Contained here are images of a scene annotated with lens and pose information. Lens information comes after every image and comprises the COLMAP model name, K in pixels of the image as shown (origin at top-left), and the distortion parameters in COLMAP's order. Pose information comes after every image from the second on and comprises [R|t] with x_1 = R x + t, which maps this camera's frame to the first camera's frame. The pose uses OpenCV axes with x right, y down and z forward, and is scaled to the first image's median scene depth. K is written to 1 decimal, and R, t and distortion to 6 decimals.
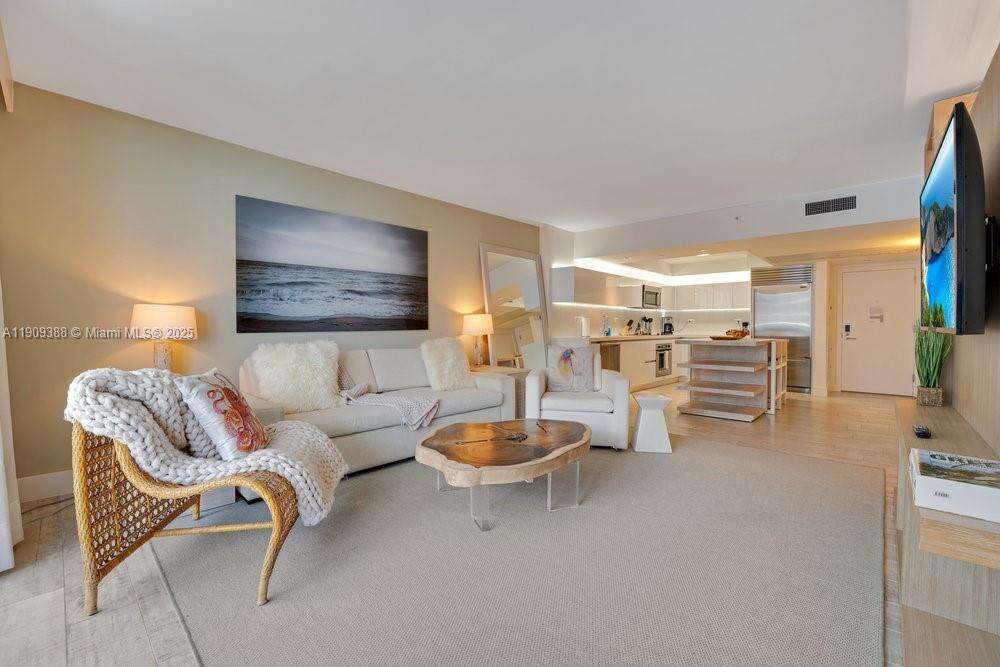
lens RADIAL K [[414.0, 0, 529.6], [0, 414.0, 333.4], [0, 0, 1]] dist [-0.020825, 0.001591]
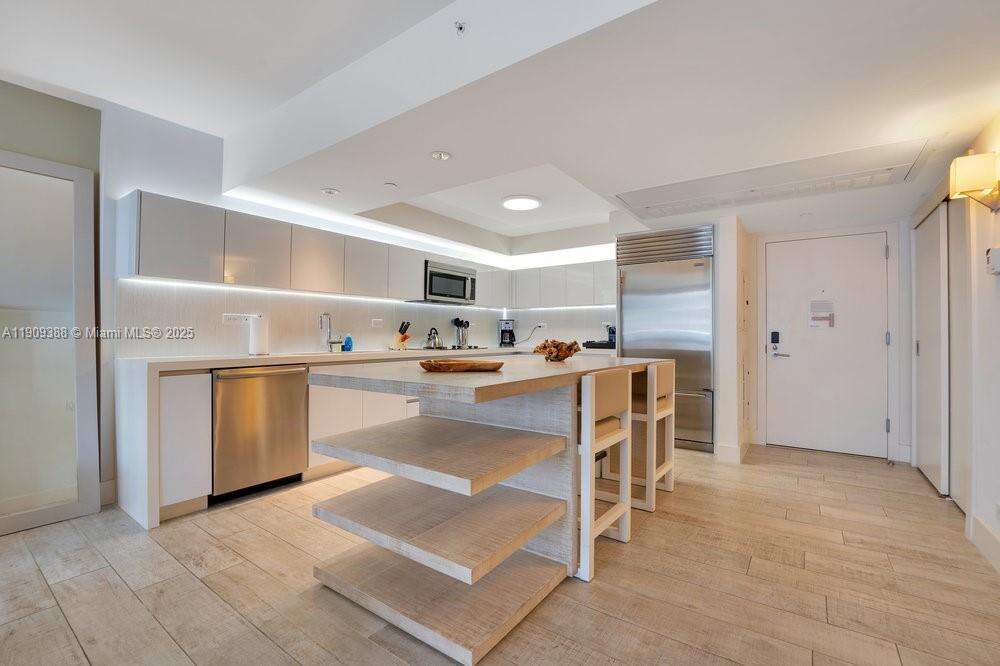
lens RADIAL K [[414.0, 0, 495.6], [0, 414.0, 330.8], [0, 0, 1]] dist [-0.020825, 0.001591]
pose [[0.997188, 0.001334, 0.074934, 0.423349], [0.000656, 0.999648, -0.026532, -0.008548], [-0.074943, 0.026506, 0.996835, 0.561762]]
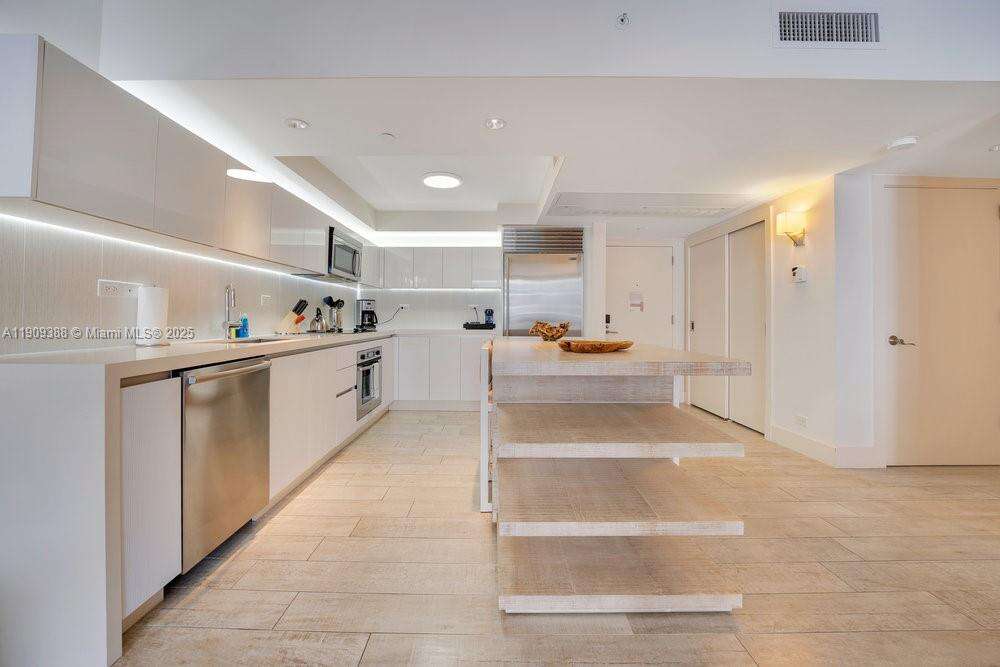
lens RADIAL K [[414.0, 0, 487.3], [0, 414.0, 307.9], [0, 0, 1]] dist [-0.020825, 0.001591]
pose [[0.783623, 0.016298, 0.621023, 0.160452], [0.007114, 0.999355, -0.035202, -0.009272], [-0.621196, 0.032003, 0.783001, 0.676529]]
